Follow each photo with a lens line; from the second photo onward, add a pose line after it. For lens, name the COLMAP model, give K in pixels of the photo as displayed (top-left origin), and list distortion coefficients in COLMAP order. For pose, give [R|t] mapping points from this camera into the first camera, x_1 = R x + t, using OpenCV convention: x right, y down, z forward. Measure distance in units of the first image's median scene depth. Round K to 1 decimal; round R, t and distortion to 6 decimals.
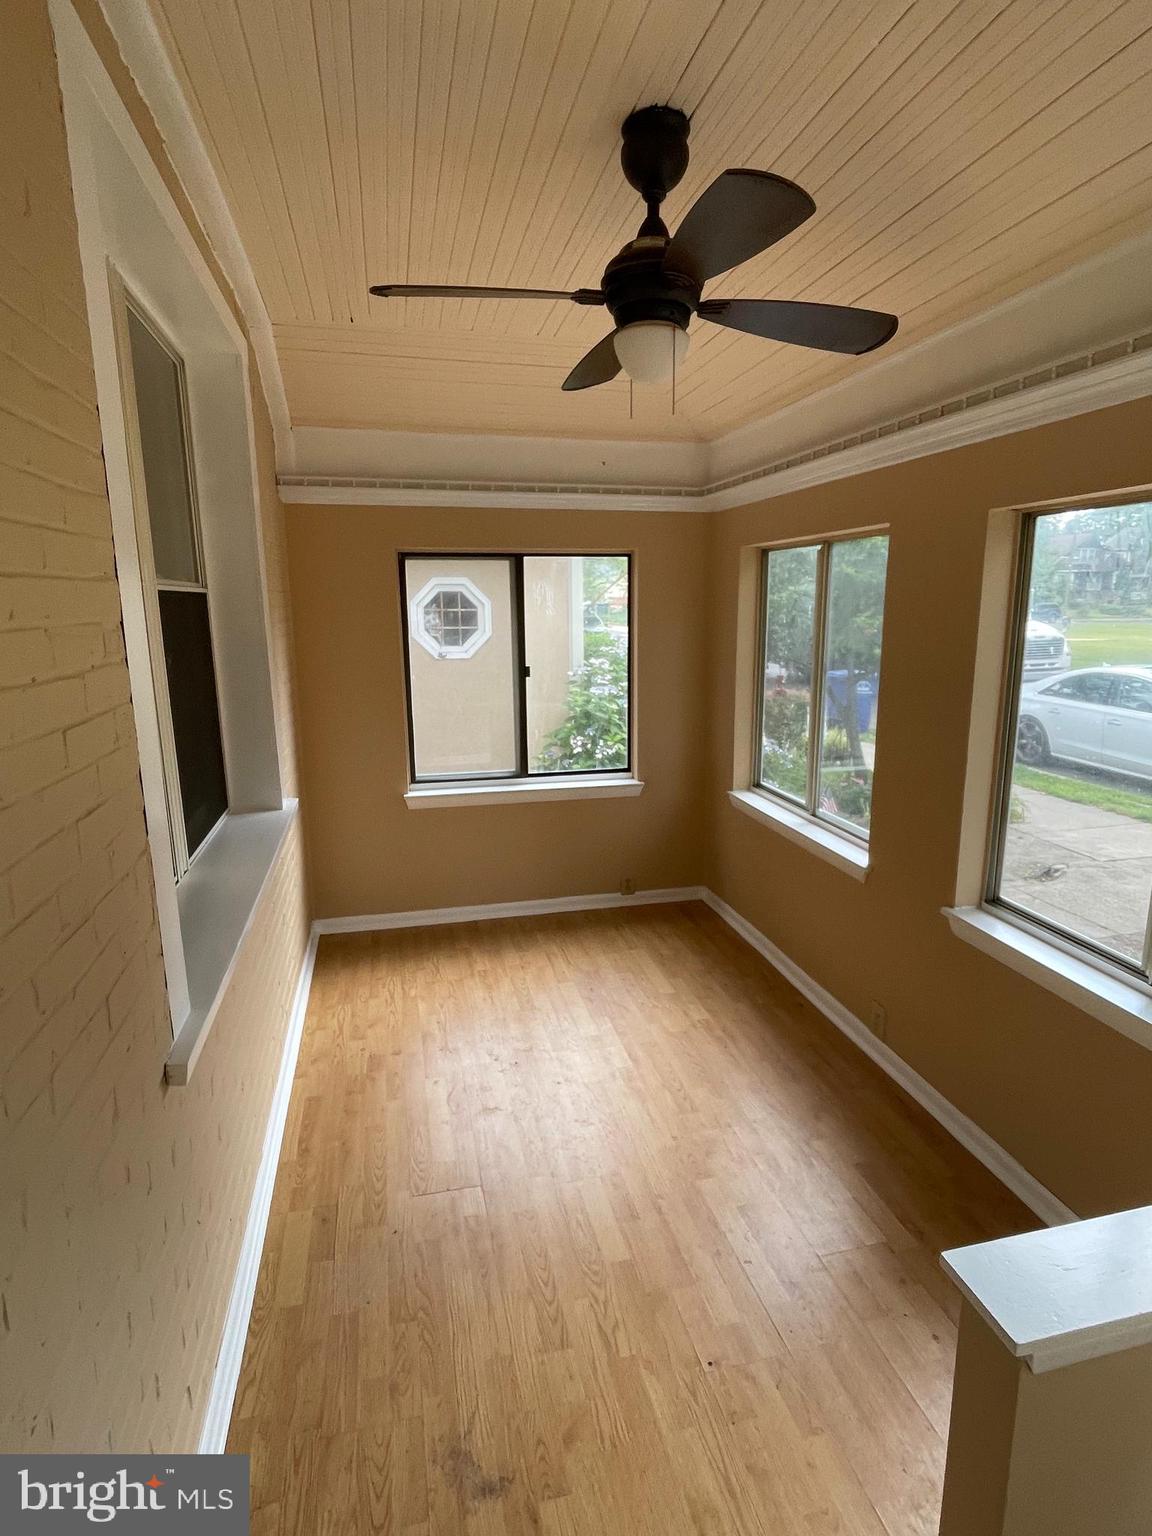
lens RADIAL K [[822.0, 0, 585.9], [0, 822.0, 764.0], [0, 0, 1]] dist [-0.016393, 0.004472]
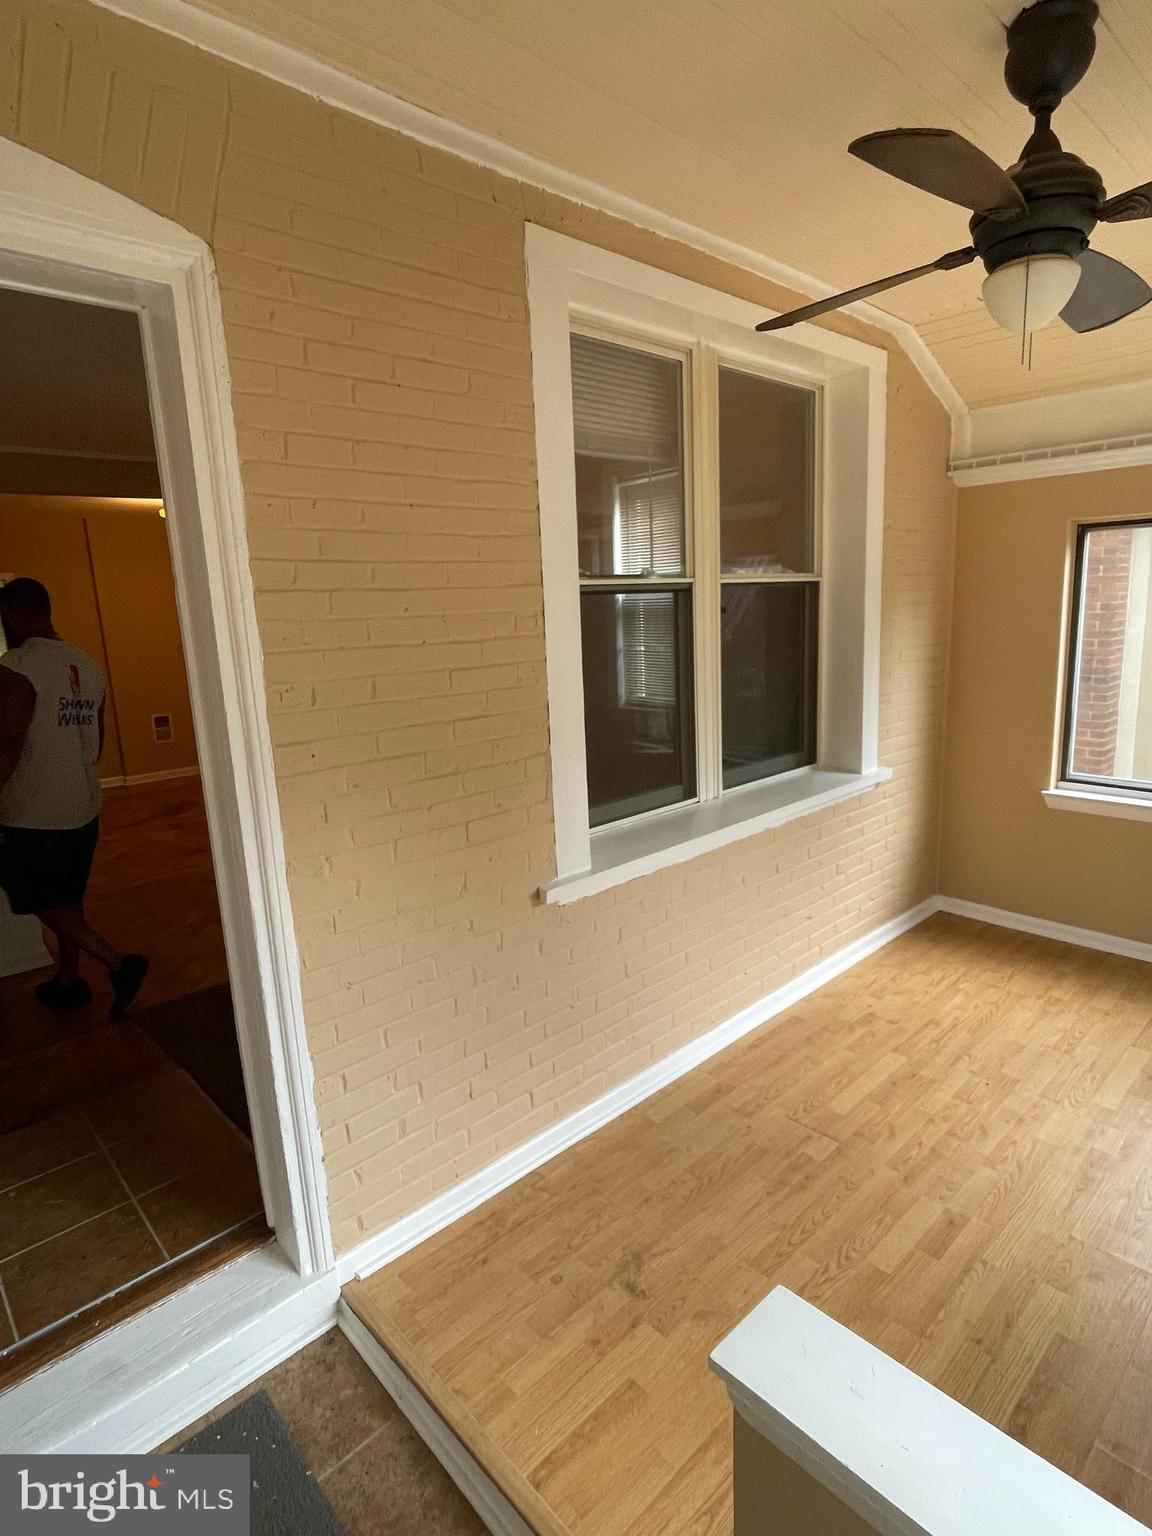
lens RADIAL K [[822.0, 0, 580.4], [0, 822.0, 769.6], [0, 0, 1]] dist [-0.016393, 0.004472]
pose [[0.486217, 0.163719, -0.858364, 0.393014], [-0.134996, 0.984573, 0.111323, -0.023043], [0.863348, 0.061749, 0.500817, 0.112517]]
